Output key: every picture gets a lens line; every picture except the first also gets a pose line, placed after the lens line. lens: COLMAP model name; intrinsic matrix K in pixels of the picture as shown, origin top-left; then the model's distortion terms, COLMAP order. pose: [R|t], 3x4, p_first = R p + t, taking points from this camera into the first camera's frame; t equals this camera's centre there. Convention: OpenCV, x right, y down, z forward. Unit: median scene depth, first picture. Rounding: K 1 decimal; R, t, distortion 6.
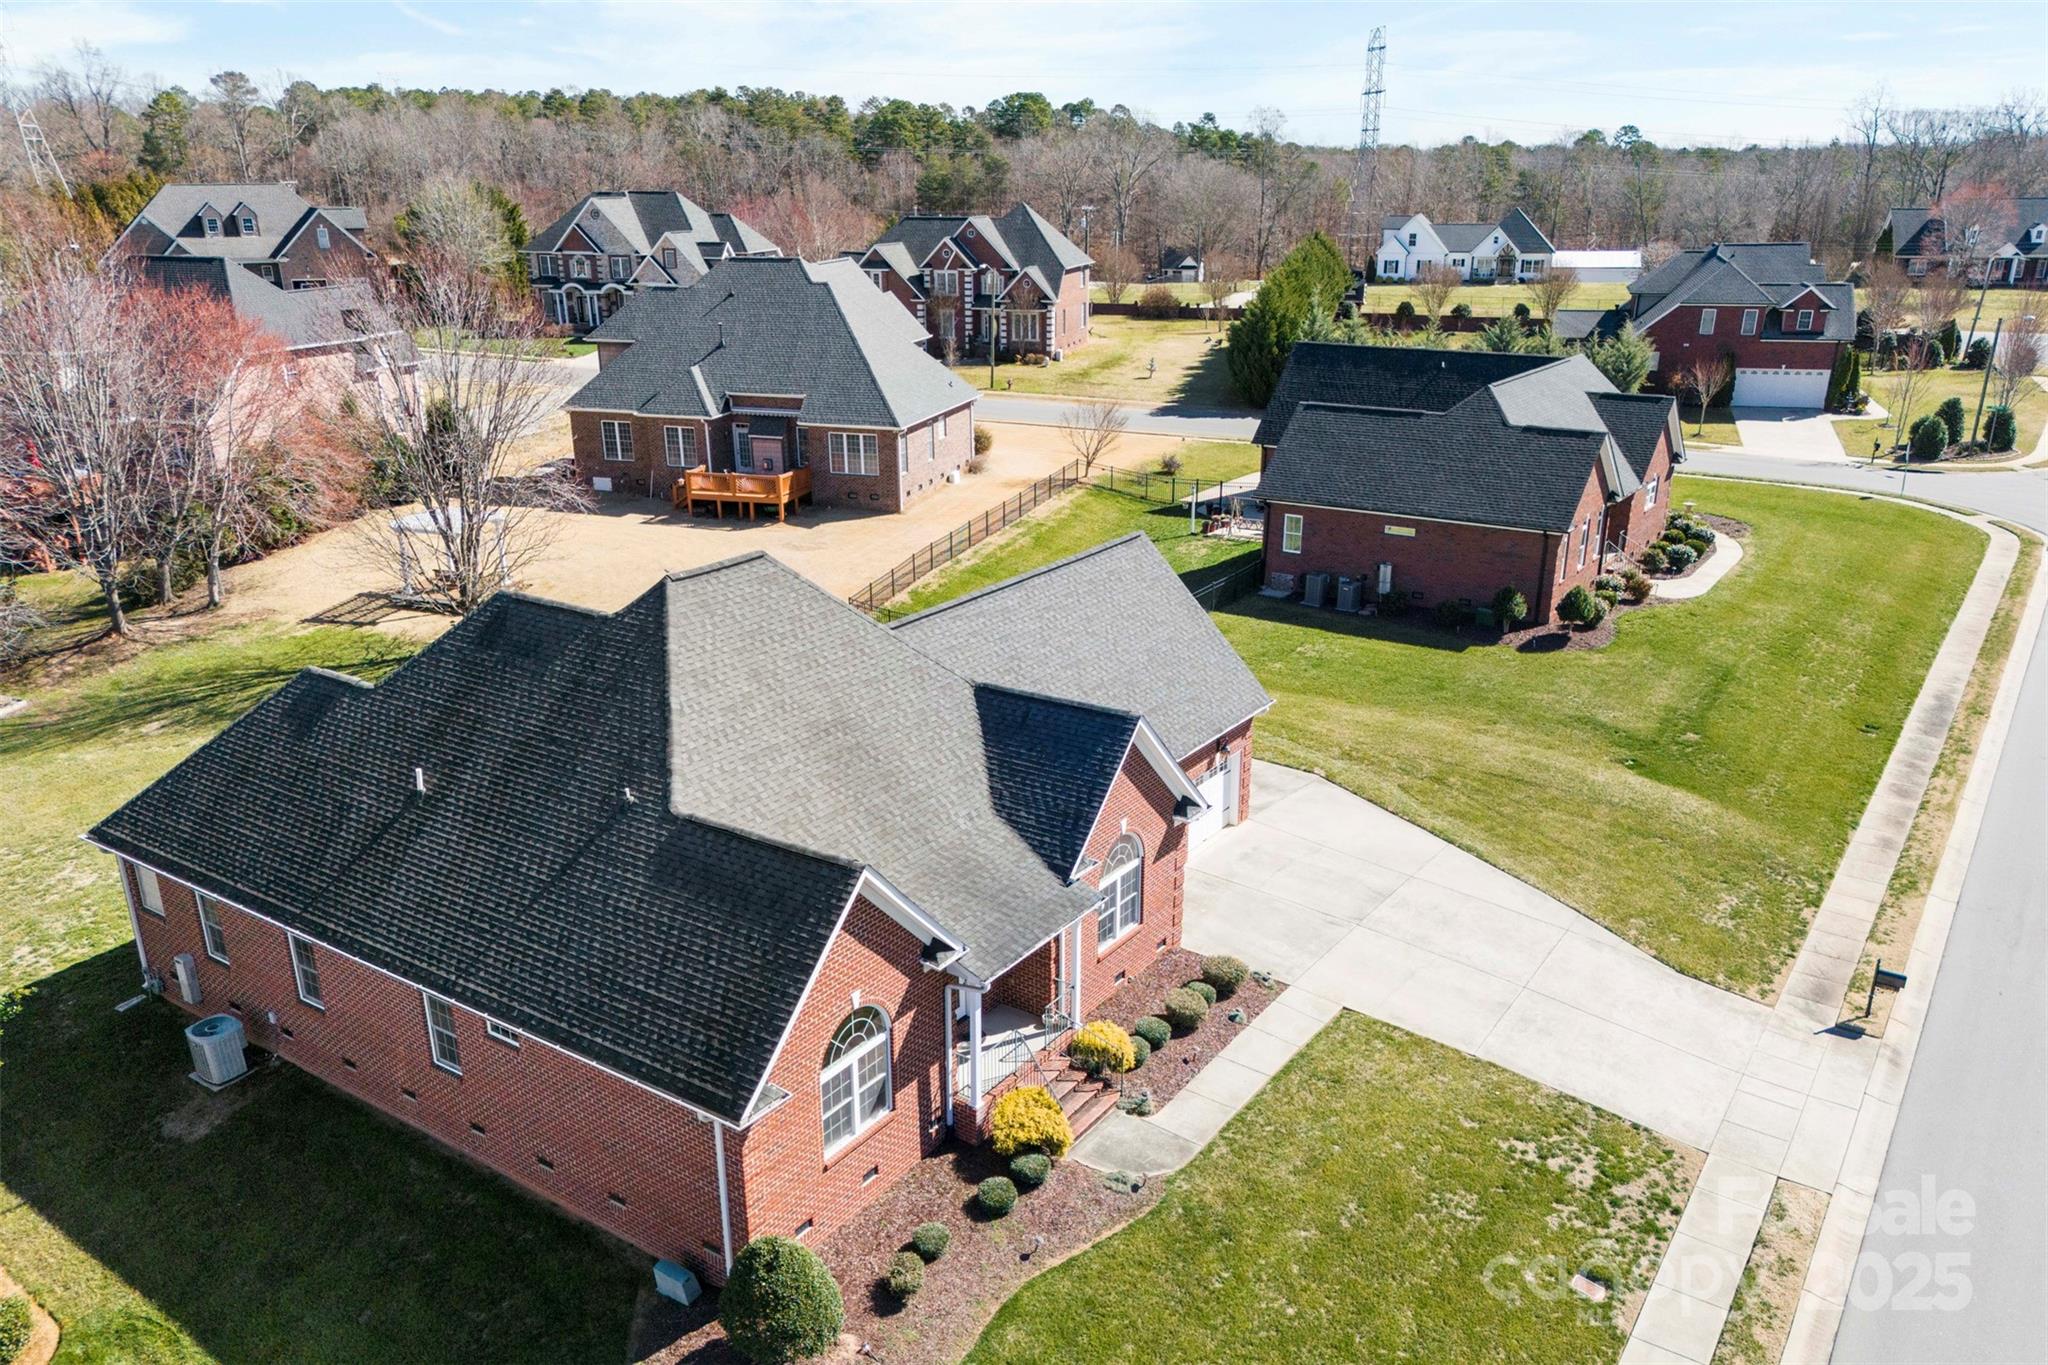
lens RADIAL K [[1538.1, 0, 1033.2], [0, 1538.1, 692.7], [0, 0, 1]] dist [0.025485, -0.009562]
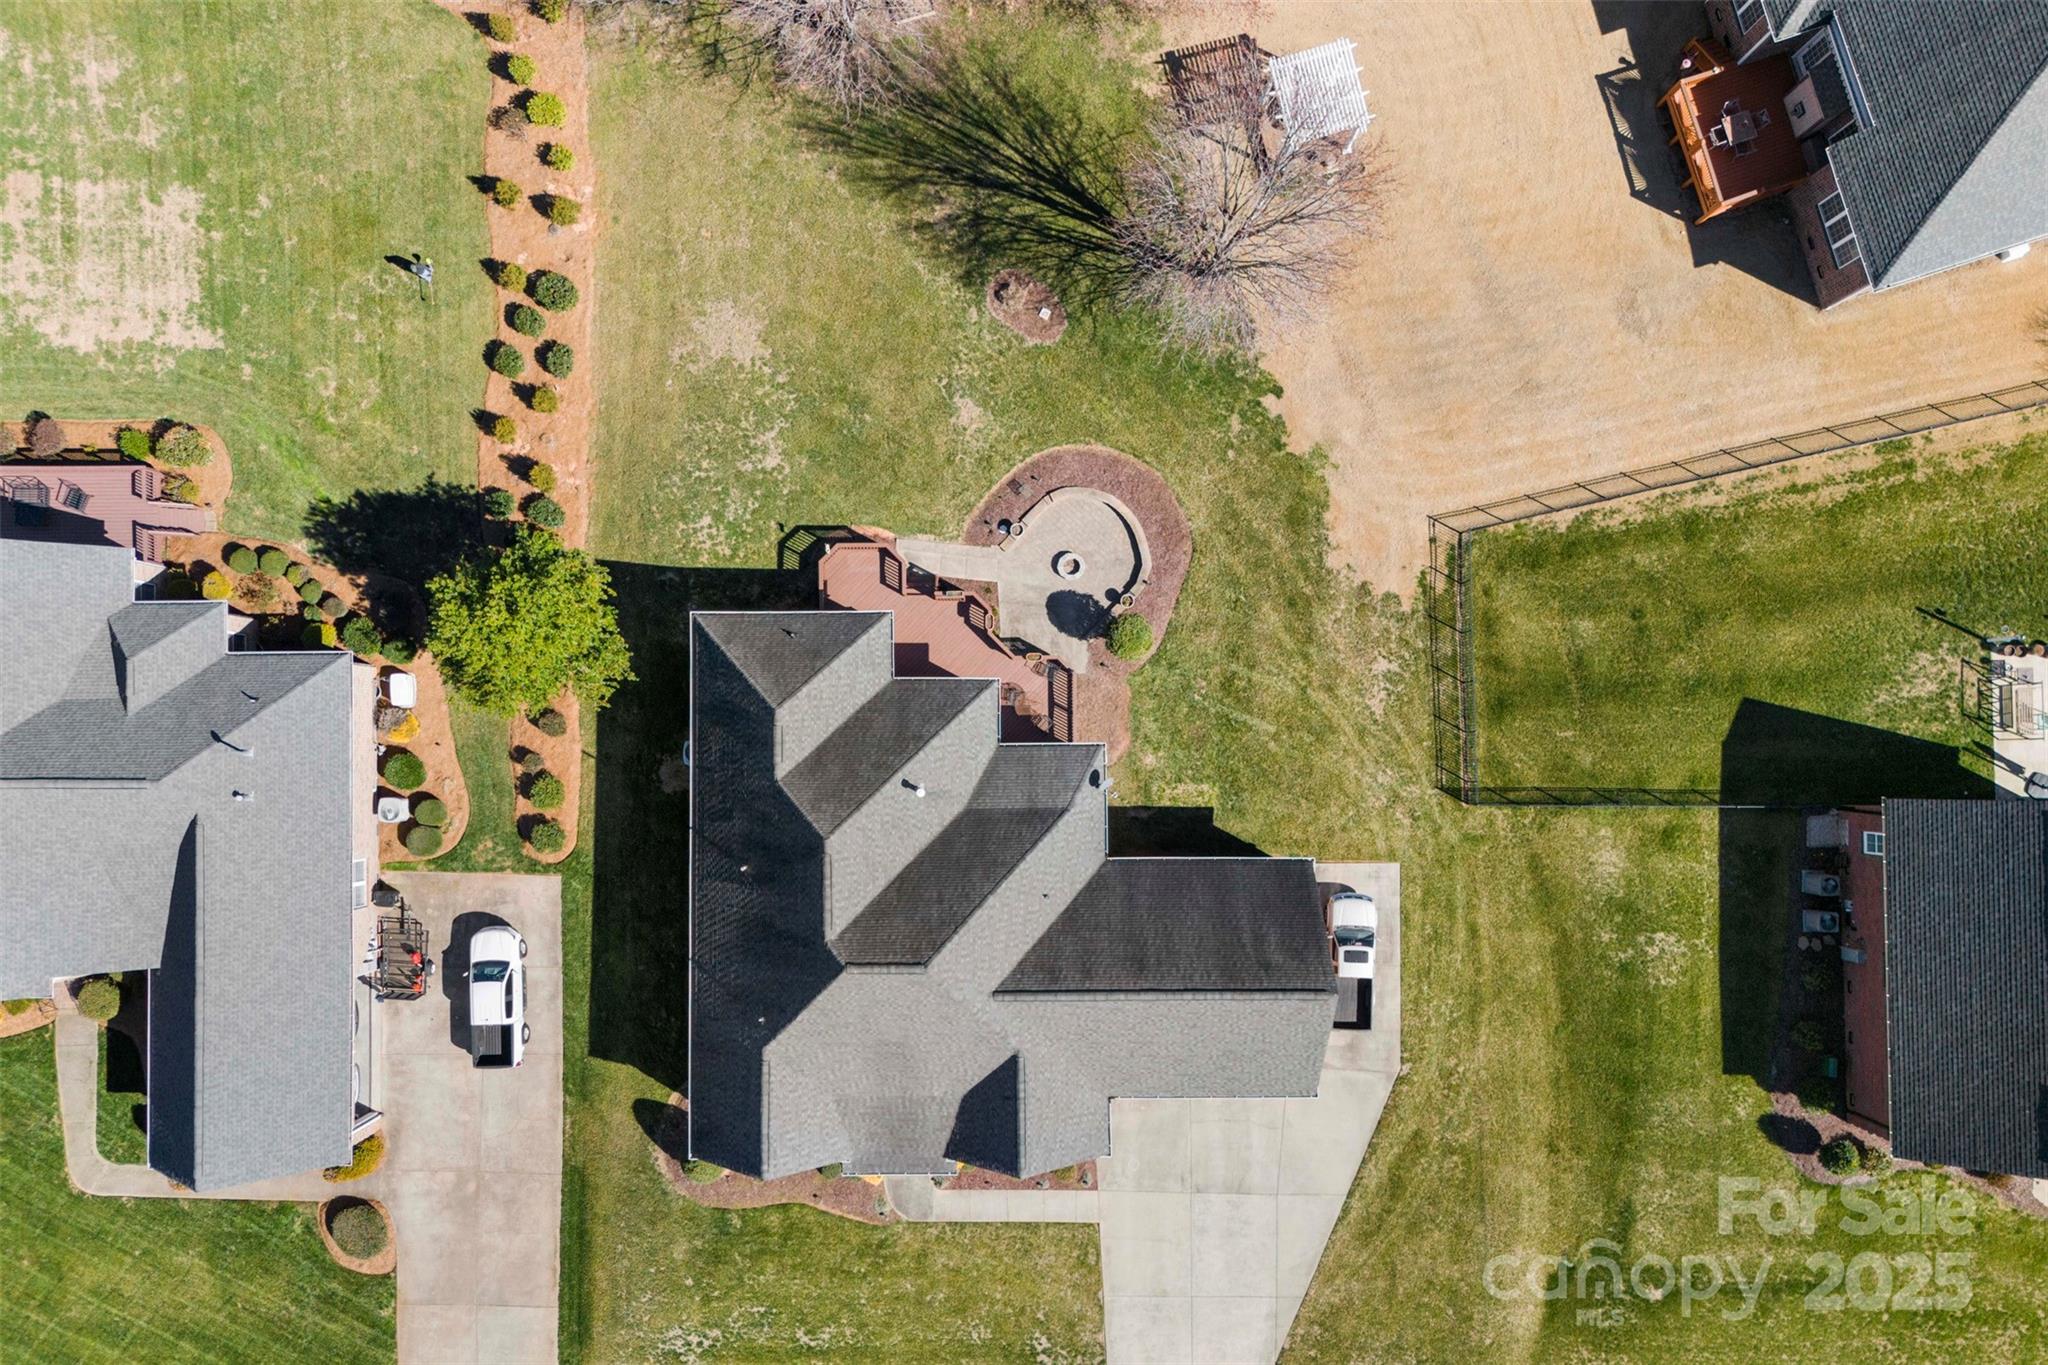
lens RADIAL K [[1538.1, 0, 1033.2], [0, 1538.1, 692.7], [0, 0, 1]] dist [0.025485, -0.009562]
pose [[0.568224, 0.822811, -0.010191, -0.315865], [-0.269156, 0.197551, 0.942618, -1.548929], [0.777610, -0.532875, 0.333717, 0.696450]]
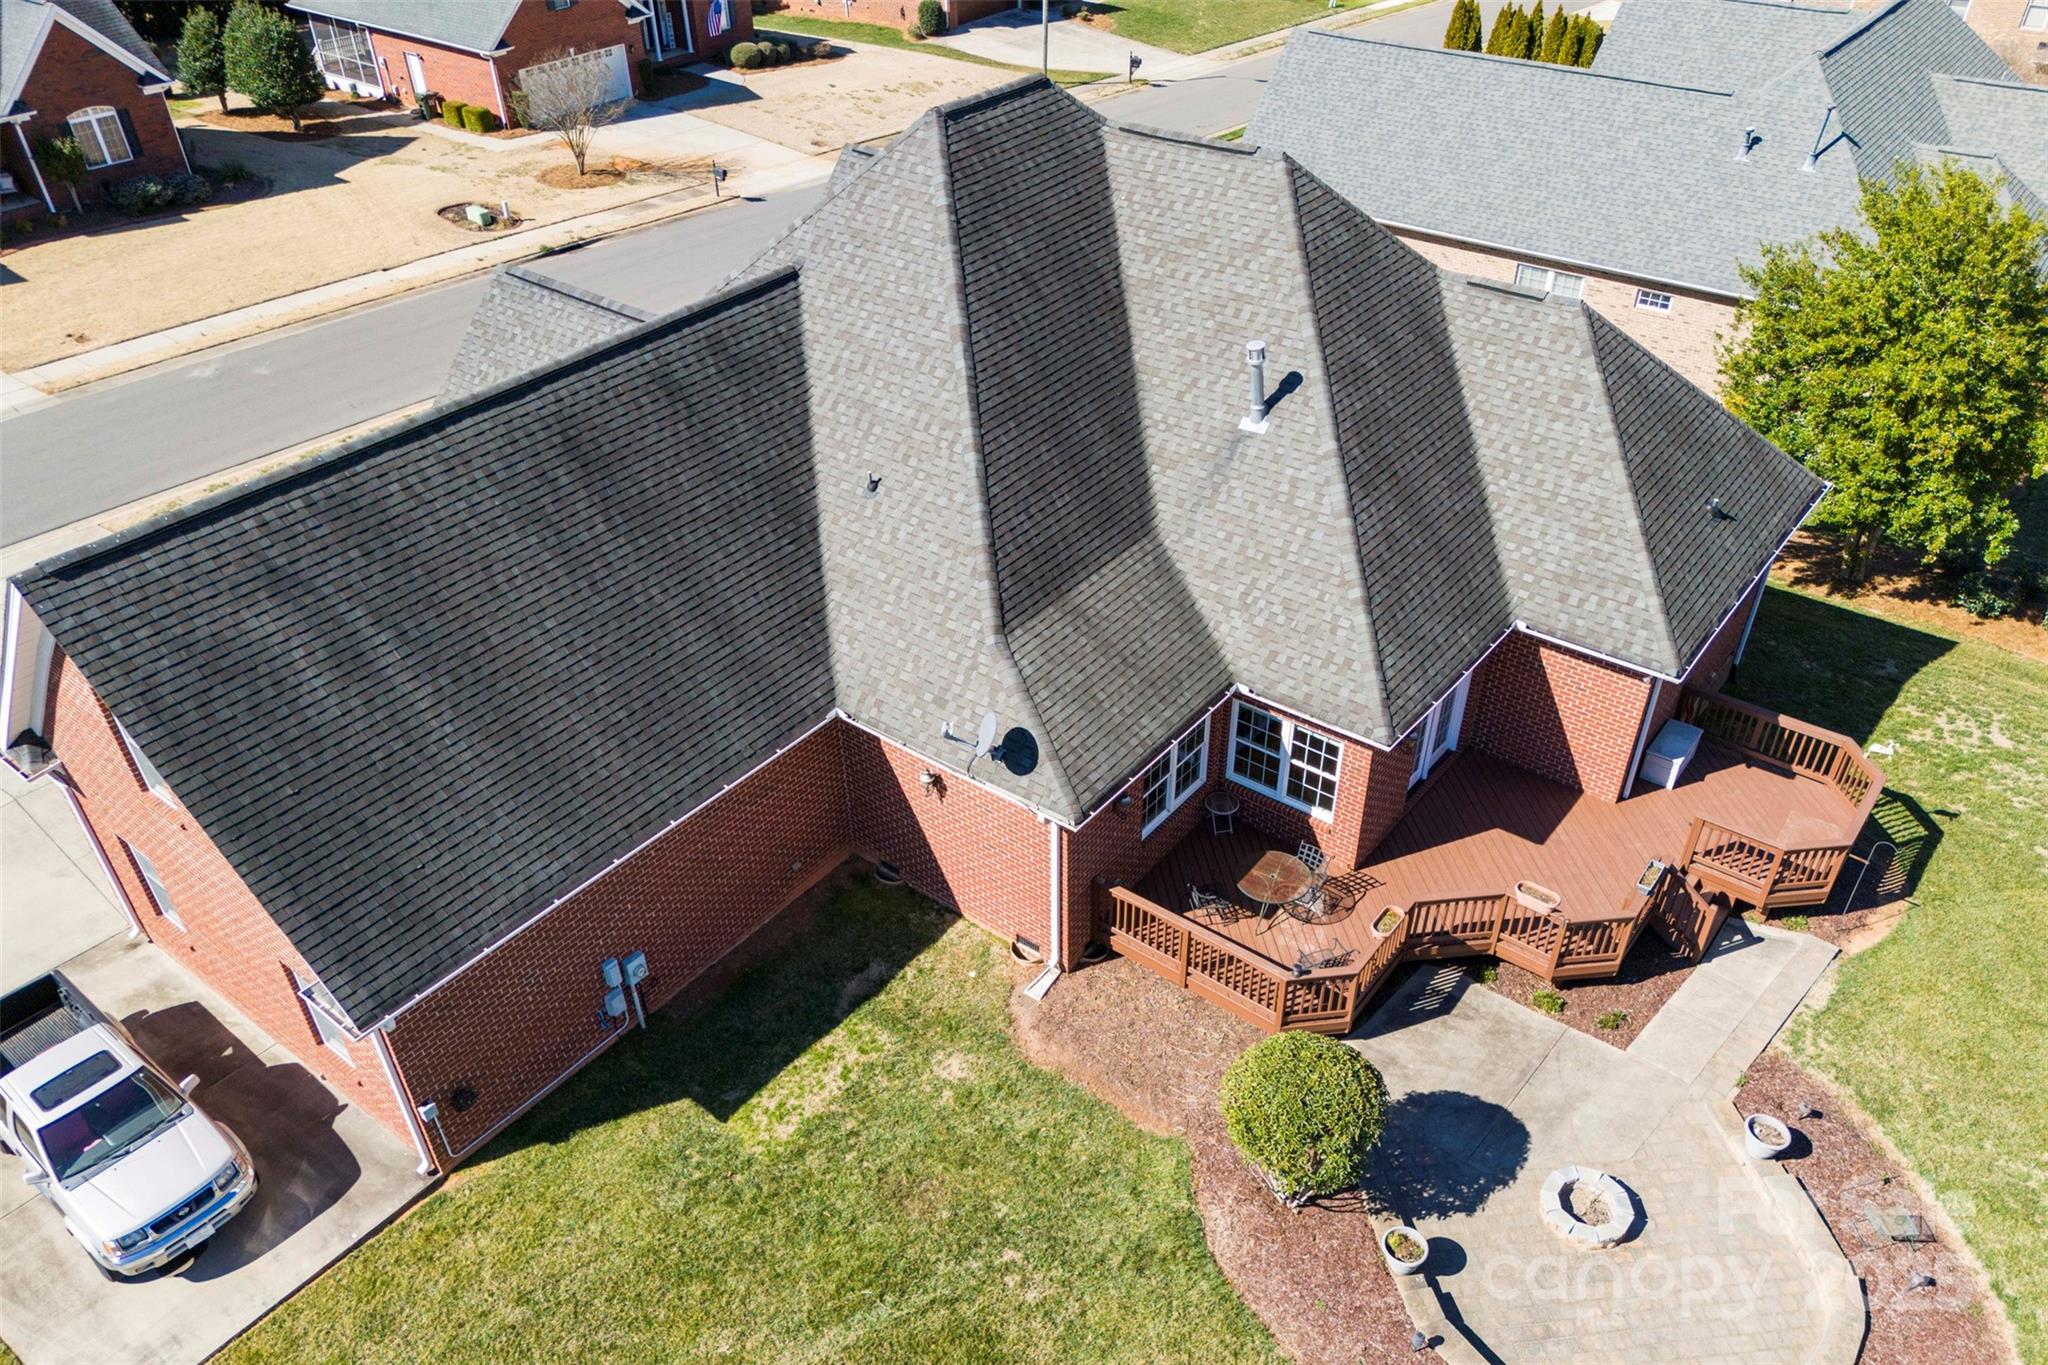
lens RADIAL K [[1538.1, 0, 1033.2], [0, 1538.1, 692.7], [0, 0, 1]] dist [0.025485, -0.009562]
pose [[-0.997729, -0.013246, 0.066034, -0.263017], [0.048091, 0.546306, 0.836204, -0.481922], [-0.047151, 0.837481, -0.544428, 1.568919]]
